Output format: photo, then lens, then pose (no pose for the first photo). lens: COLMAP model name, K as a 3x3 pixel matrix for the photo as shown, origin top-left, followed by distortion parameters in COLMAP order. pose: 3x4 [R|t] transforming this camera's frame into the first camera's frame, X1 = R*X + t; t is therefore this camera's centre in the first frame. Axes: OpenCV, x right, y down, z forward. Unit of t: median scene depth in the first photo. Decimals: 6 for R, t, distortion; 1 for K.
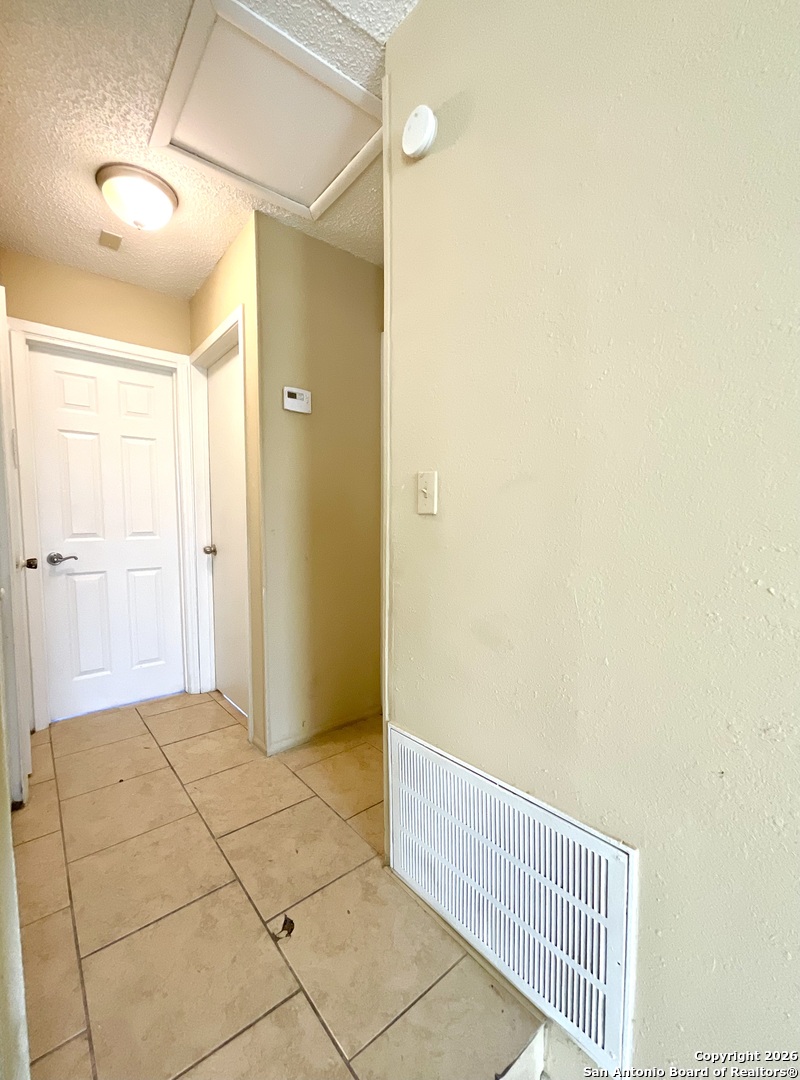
lens RADIAL K [[448.2, 0, 400.0], [0, 448.2, 540.0], [0, 0, 1]] dist [0.038677, 0.000100]
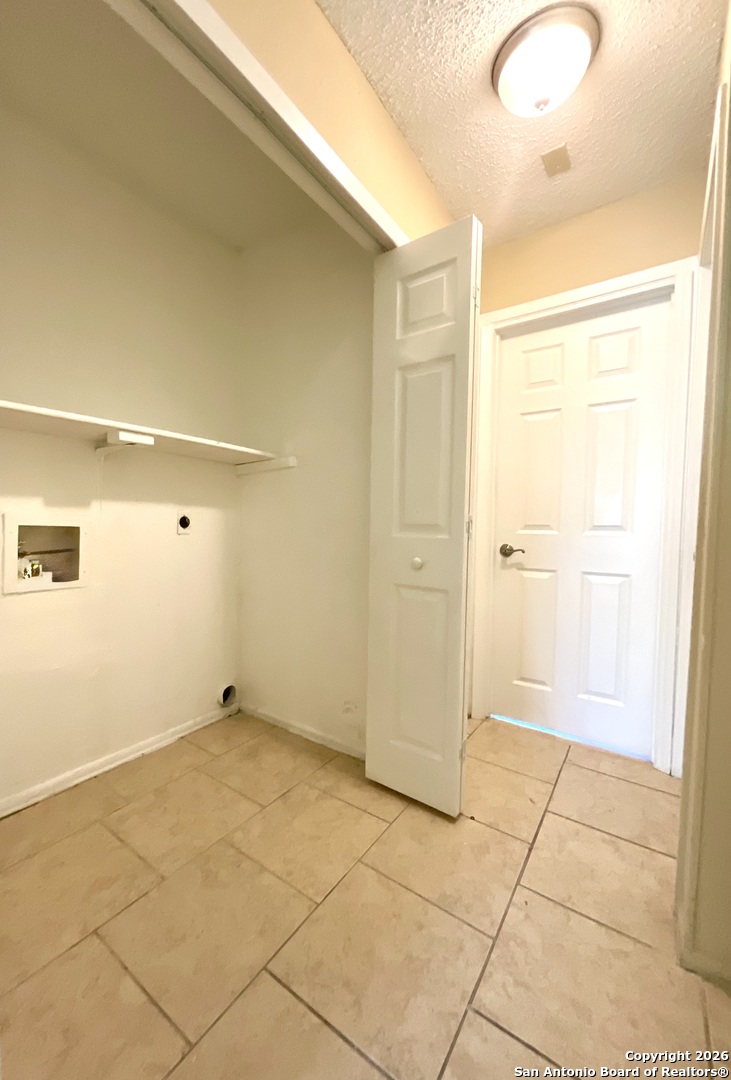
lens RADIAL K [[439.8, 0, 363.2], [0, 439.8, 544.8], [0, 0, 1]] dist [-0.001010, -0.000419]
pose [[0.201793, 0.053862, -0.977946, 0.090331], [-0.055308, 0.997520, 0.043527, 0.006015], [0.977865, 0.045305, 0.204271, 0.538279]]
